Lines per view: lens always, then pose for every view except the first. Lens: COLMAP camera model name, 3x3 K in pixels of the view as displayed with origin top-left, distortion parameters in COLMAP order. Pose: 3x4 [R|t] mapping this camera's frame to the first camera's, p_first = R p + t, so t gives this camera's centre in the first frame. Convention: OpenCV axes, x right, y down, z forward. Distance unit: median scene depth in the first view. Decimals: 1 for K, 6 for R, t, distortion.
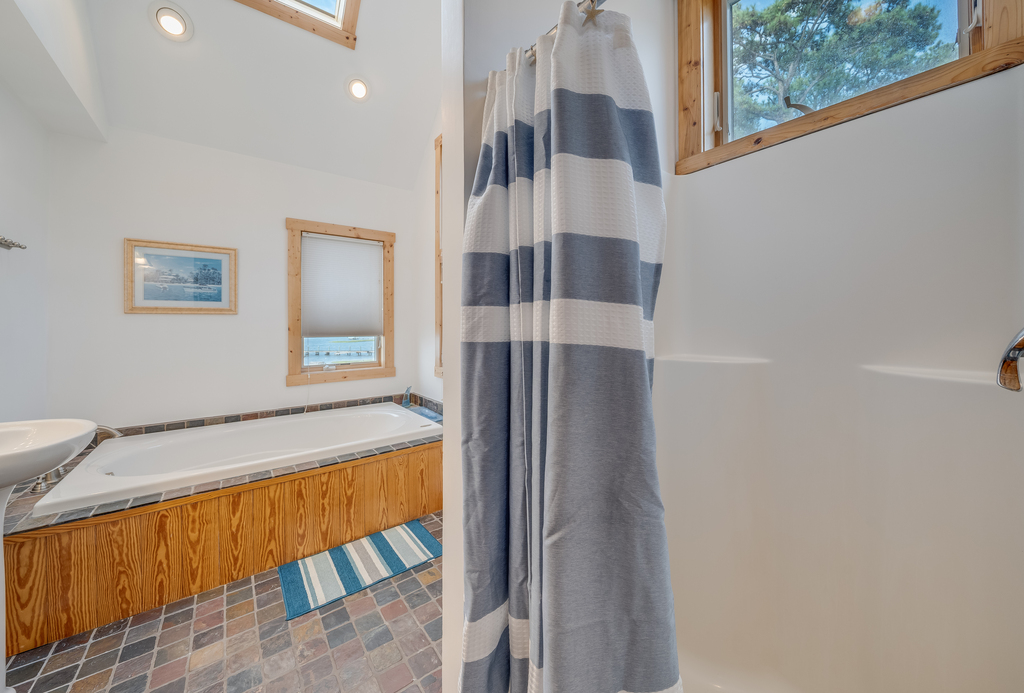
lens RADIAL K [[370.6, 0, 518.8], [0, 370.6, 324.1], [0, 0, 1]] dist [-0.010721, 0.000447]
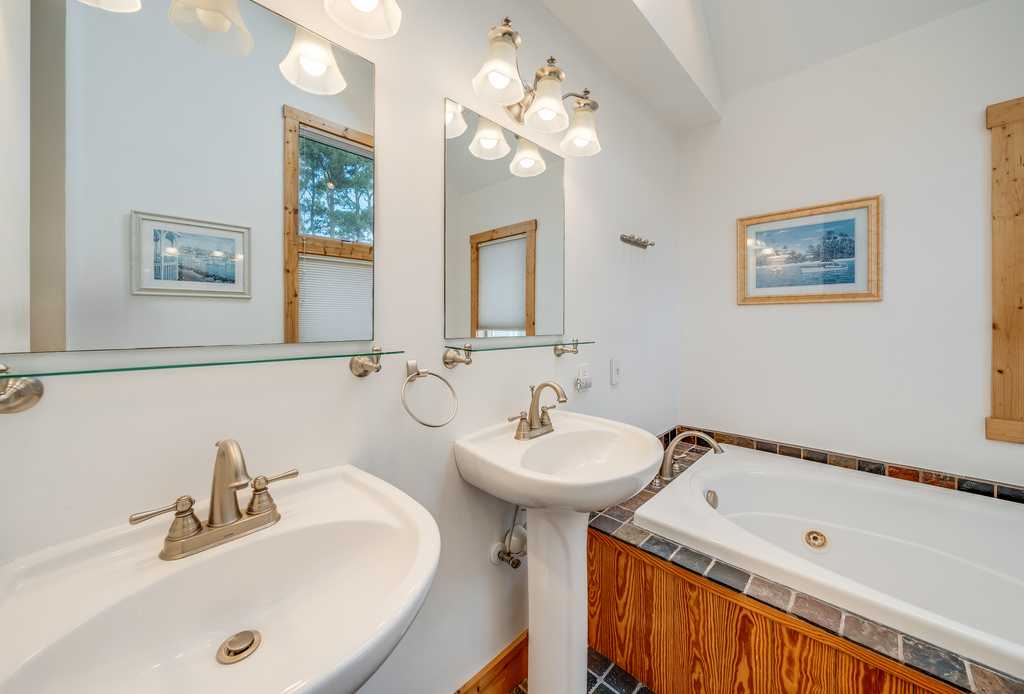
lens RADIAL K [[370.6, 0, 518.8], [0, 370.6, 320.4], [0, 0, 1]] dist [-0.010721, 0.000447]
pose [[0.138448, 0.004587, -0.990359, -0.250107], [0.001006, 0.999988, 0.004772, 0.002206], [0.990369, -0.001657, 0.138442, 0.327031]]
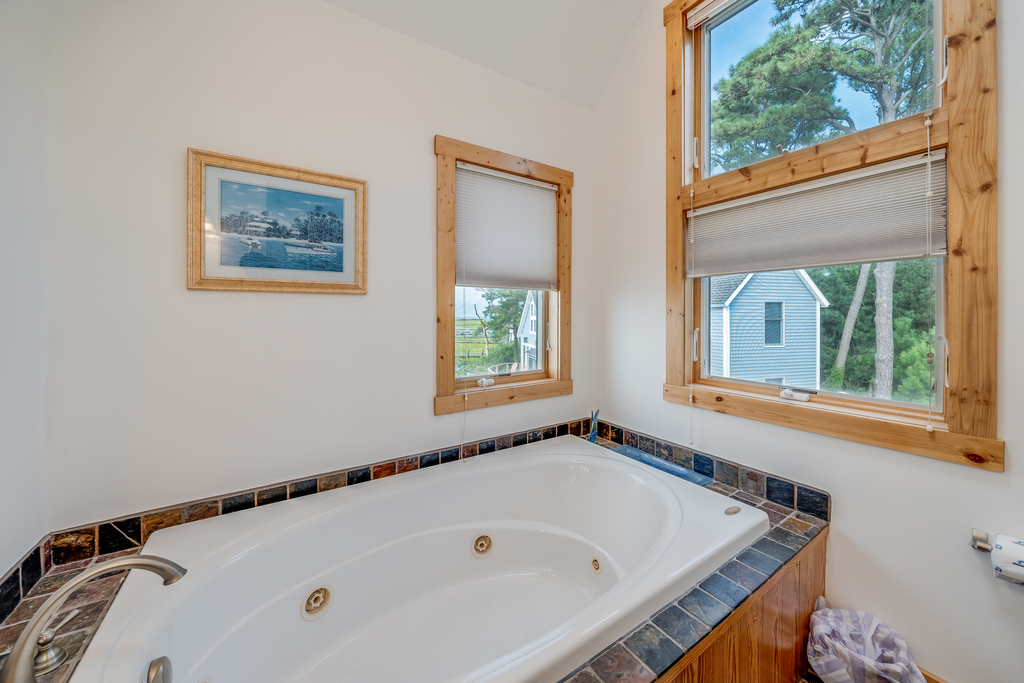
lens RADIAL K [[365.7, 0, 511.5], [0, 365.7, 314.7], [0, 0, 1]] dist [-0.015741, 0.000105]
pose [[0.996533, 0.004029, -0.083103, -0.513144], [-0.004087, 0.999992, -0.000526, 0.004557], [0.083100, 0.000864, 0.996541, 0.469916]]
